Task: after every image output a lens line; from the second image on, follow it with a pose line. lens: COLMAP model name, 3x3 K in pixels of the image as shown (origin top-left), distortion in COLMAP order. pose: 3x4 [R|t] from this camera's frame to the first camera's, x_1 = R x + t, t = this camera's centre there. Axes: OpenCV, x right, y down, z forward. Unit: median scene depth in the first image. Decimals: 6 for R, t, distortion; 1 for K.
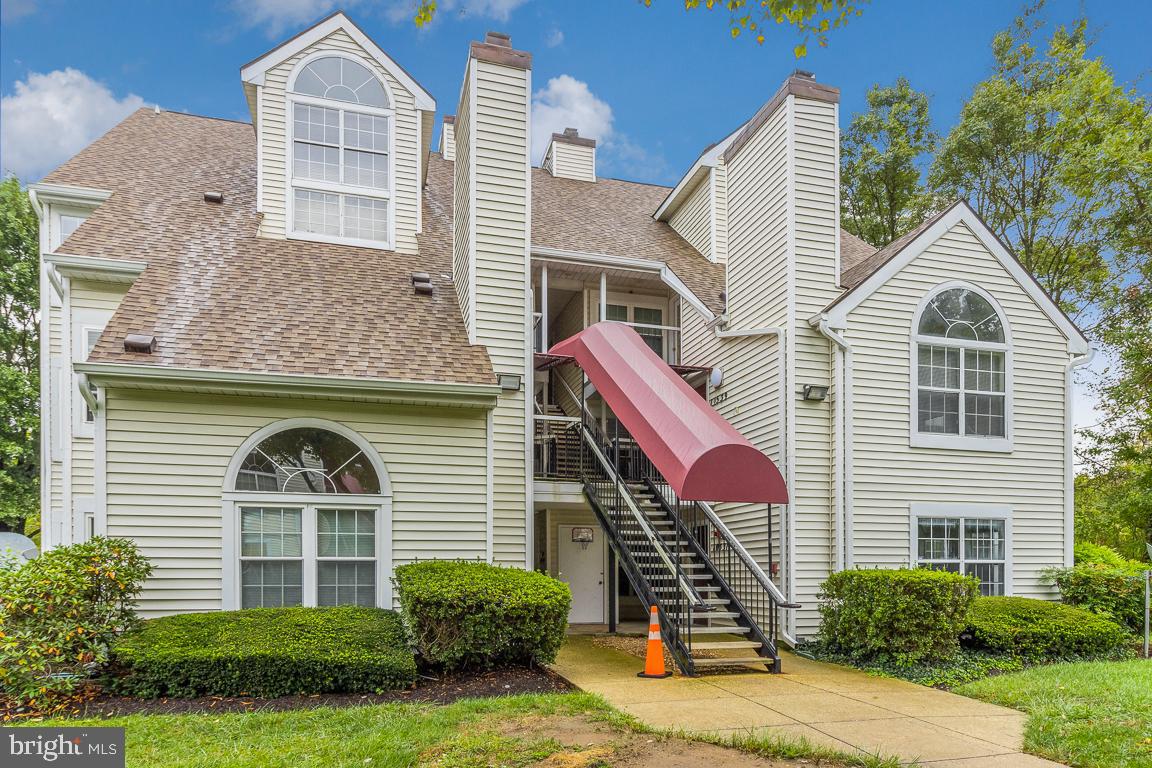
lens RADIAL K [[710.2, 0, 573.9], [0, 710.2, 474.7], [0, 0, 1]] dist [0.002076, -0.000249]
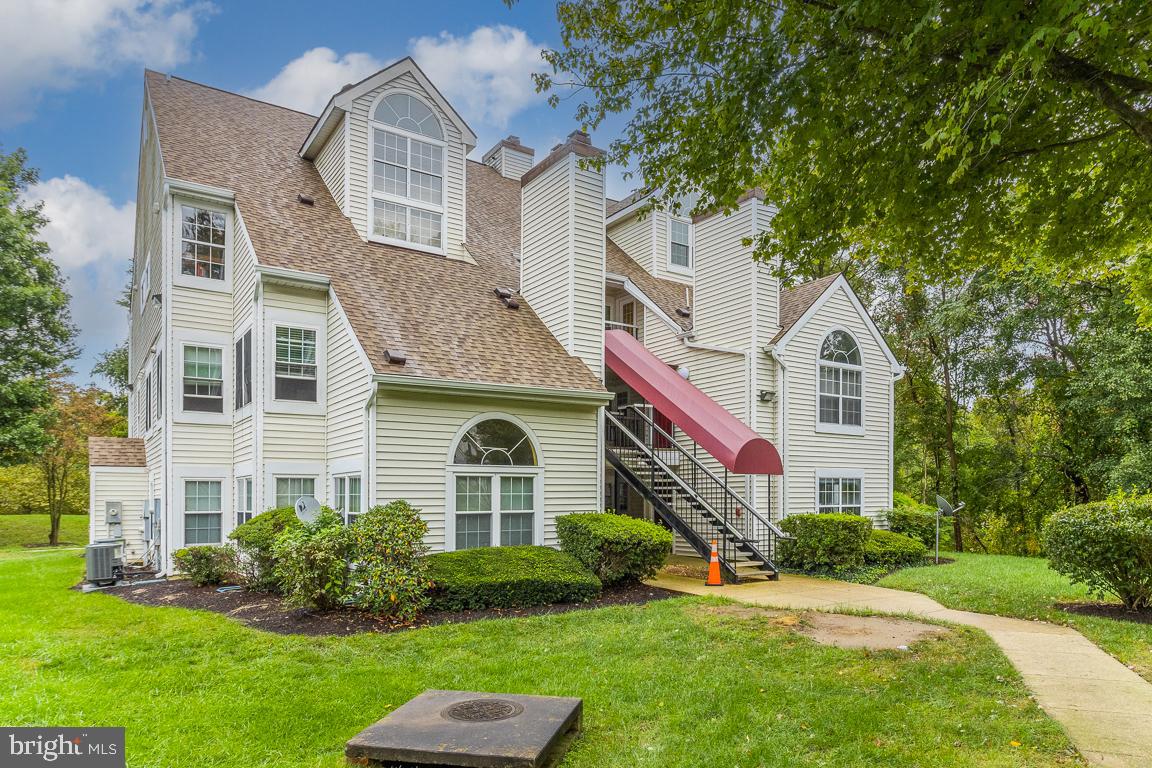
lens RADIAL K [[704.4, 0, 576.0], [0, 704.4, 384.0], [0, 0, 1]] dist [-0.000036, -0.000106]
pose [[0.947776, 0.047466, 0.315386, -0.523089], [-0.039015, 0.998692, -0.033059, -0.074642], [-0.316543, 0.019028, 0.948387, -0.298905]]
